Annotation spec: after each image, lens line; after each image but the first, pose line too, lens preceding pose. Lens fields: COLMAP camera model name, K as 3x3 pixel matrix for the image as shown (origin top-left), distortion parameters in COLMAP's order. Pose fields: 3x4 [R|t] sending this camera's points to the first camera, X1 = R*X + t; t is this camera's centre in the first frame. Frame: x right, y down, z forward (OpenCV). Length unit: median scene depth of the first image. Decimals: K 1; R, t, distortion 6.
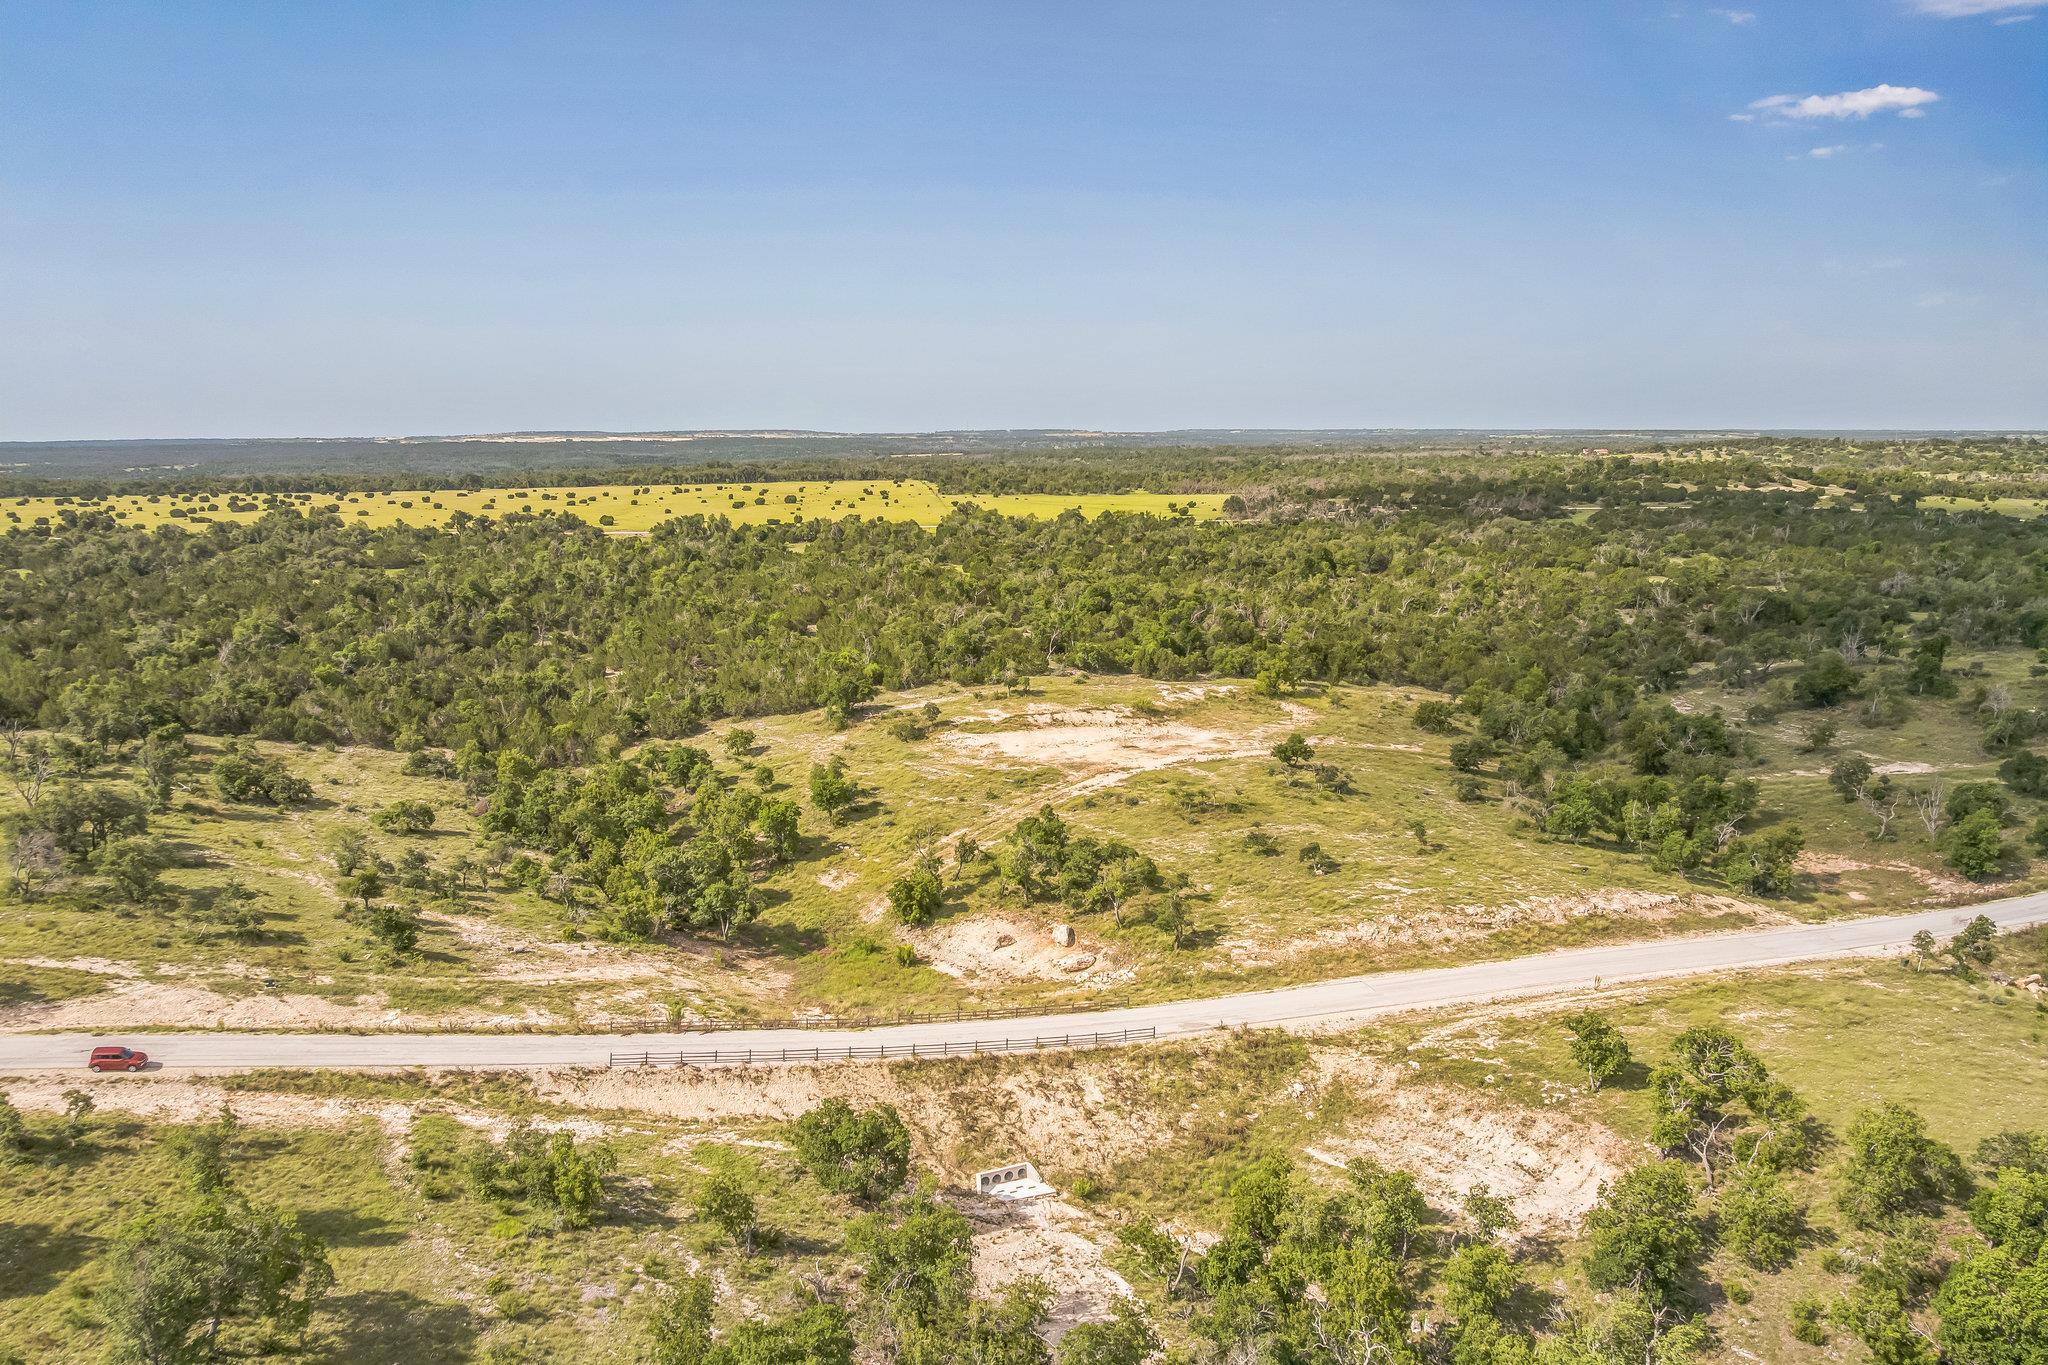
lens RADIAL K [[1438.3, 0, 1024.0], [0, 1438.3, 682.5], [0, 0, 1]] dist [-0.029450, -0.009256]
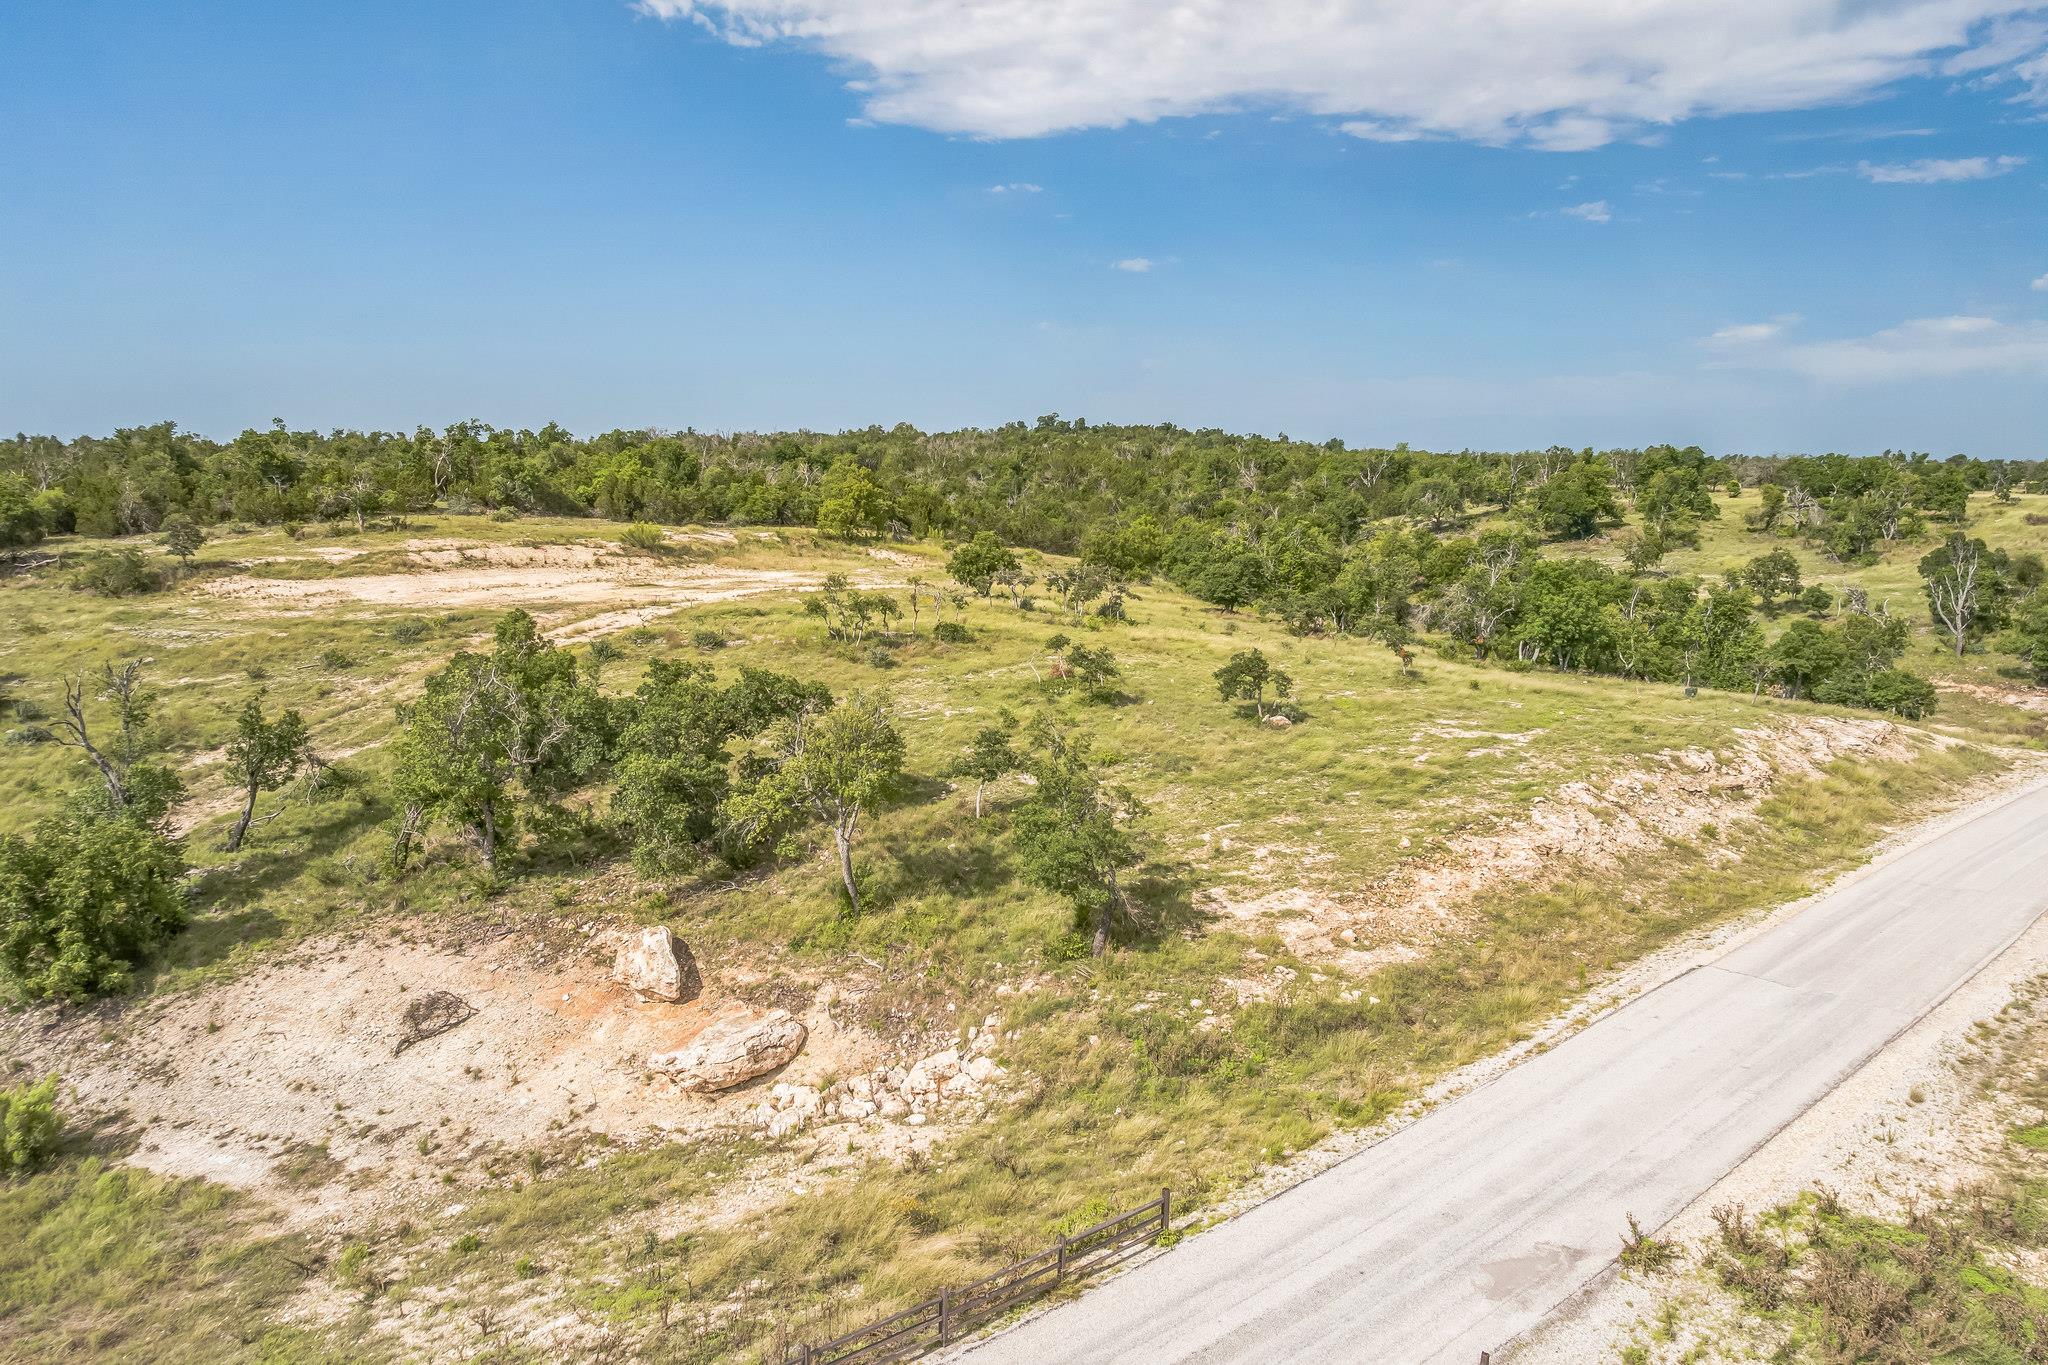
lens RADIAL K [[1438.3, 0, 1024.0], [0, 1438.3, 682.5], [0, 0, 1]] dist [-0.029450, -0.009256]
pose [[0.904577, -0.054360, 0.422831, -0.017571], [0.065570, 0.997776, -0.012000, 0.095967], [-0.421238, 0.038580, 0.906129, 0.529955]]
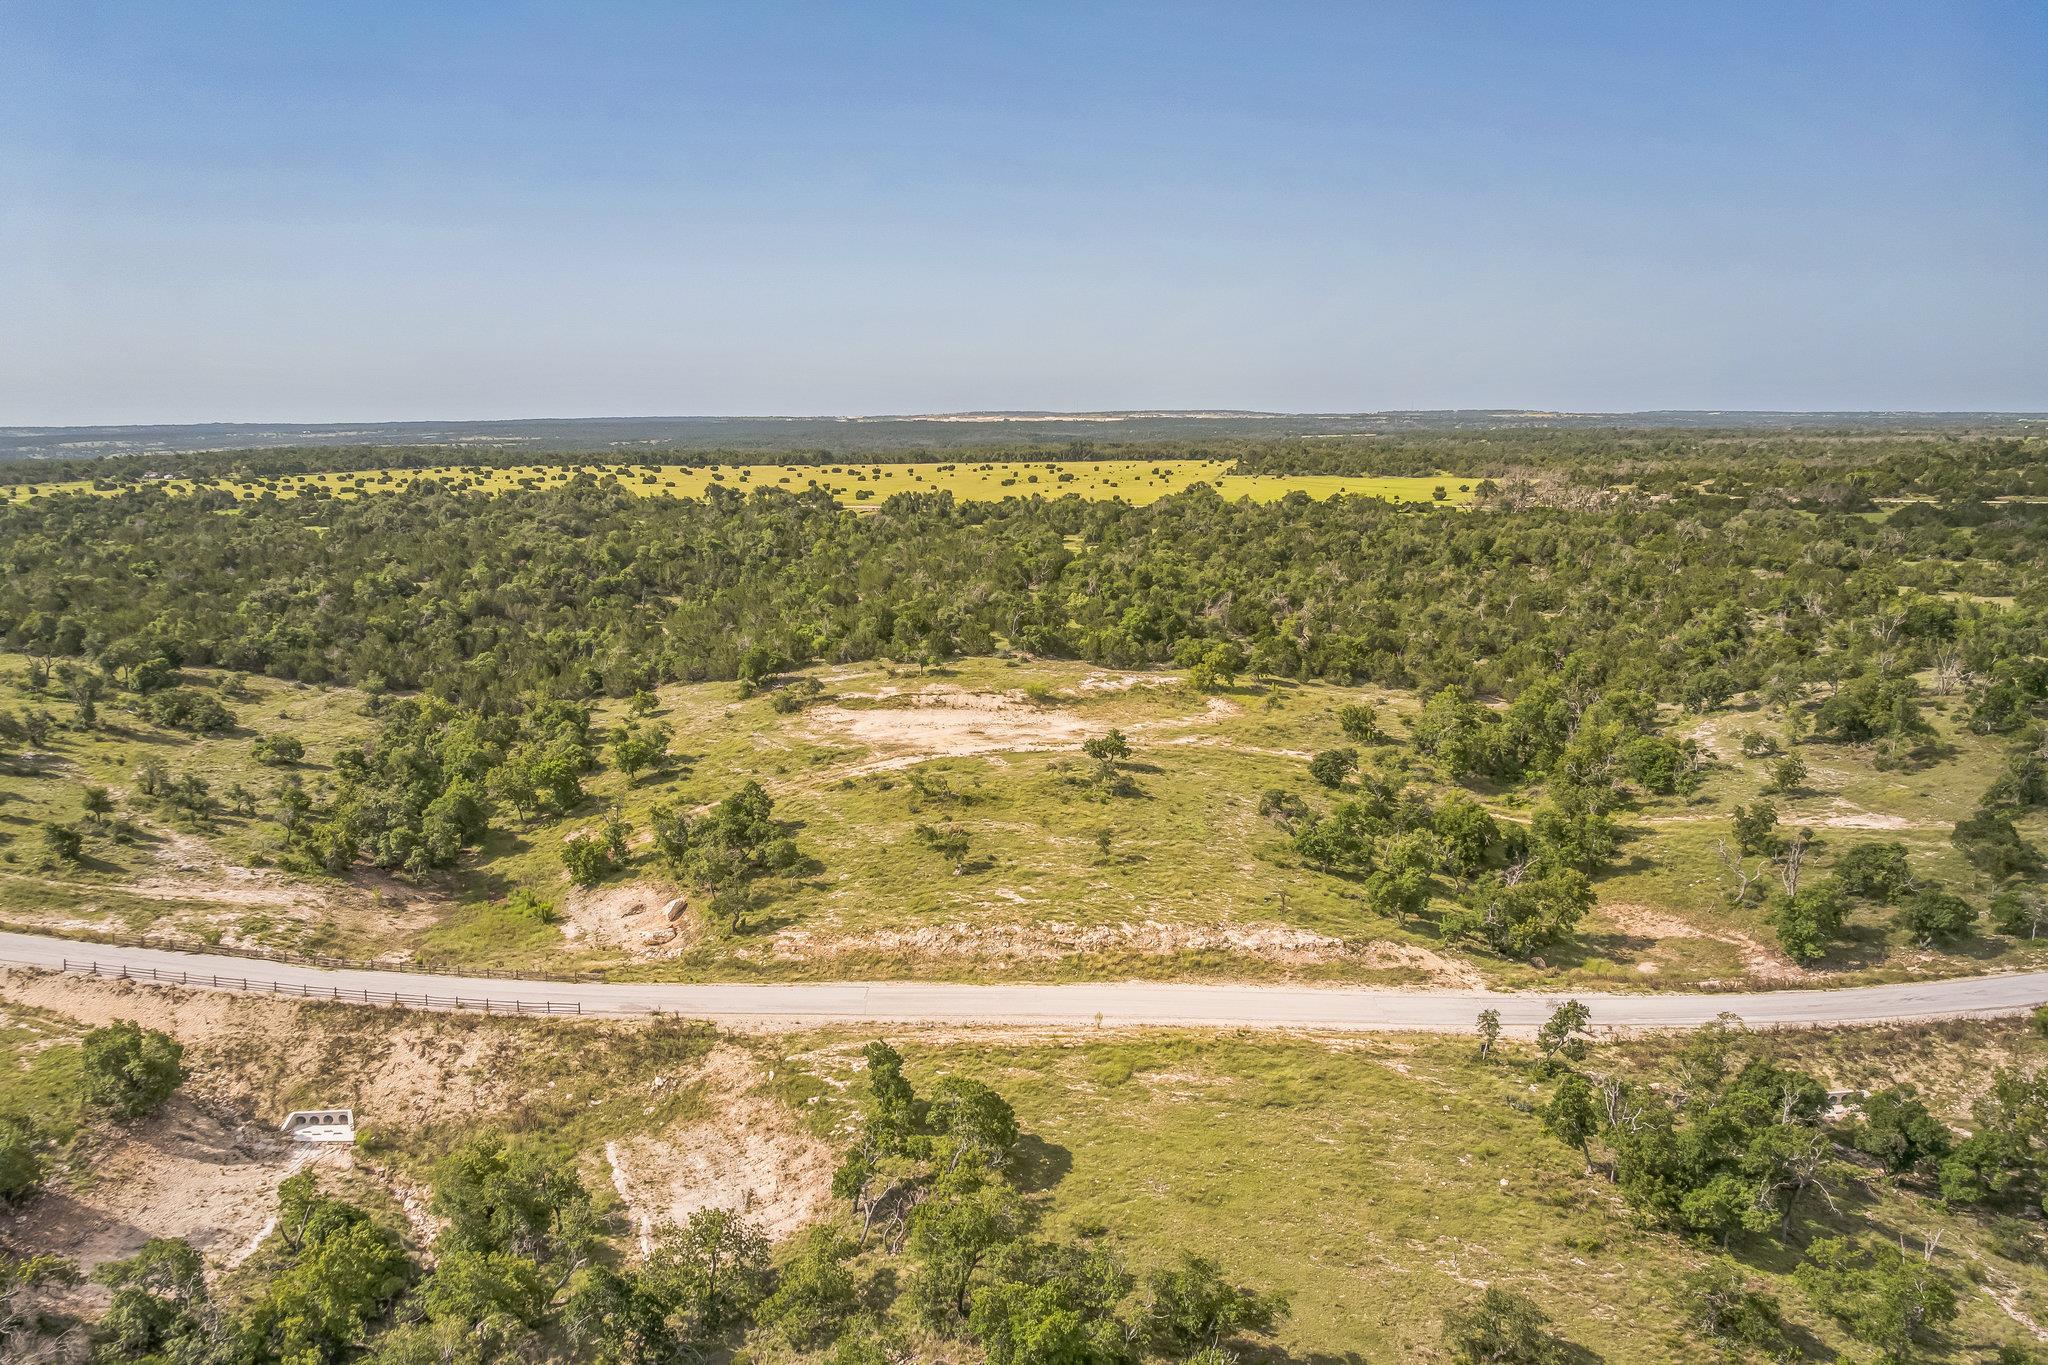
lens RADIAL K [[1438.3, 0, 1024.0], [0, 1438.3, 682.5], [0, 0, 1]] dist [-0.029450, -0.009256]
pose [[0.952194, 0.054584, -0.300577, 0.411968], [-0.050630, 0.998498, 0.020933, -0.011272], [0.301269, -0.004714, 0.953528, 0.089639]]
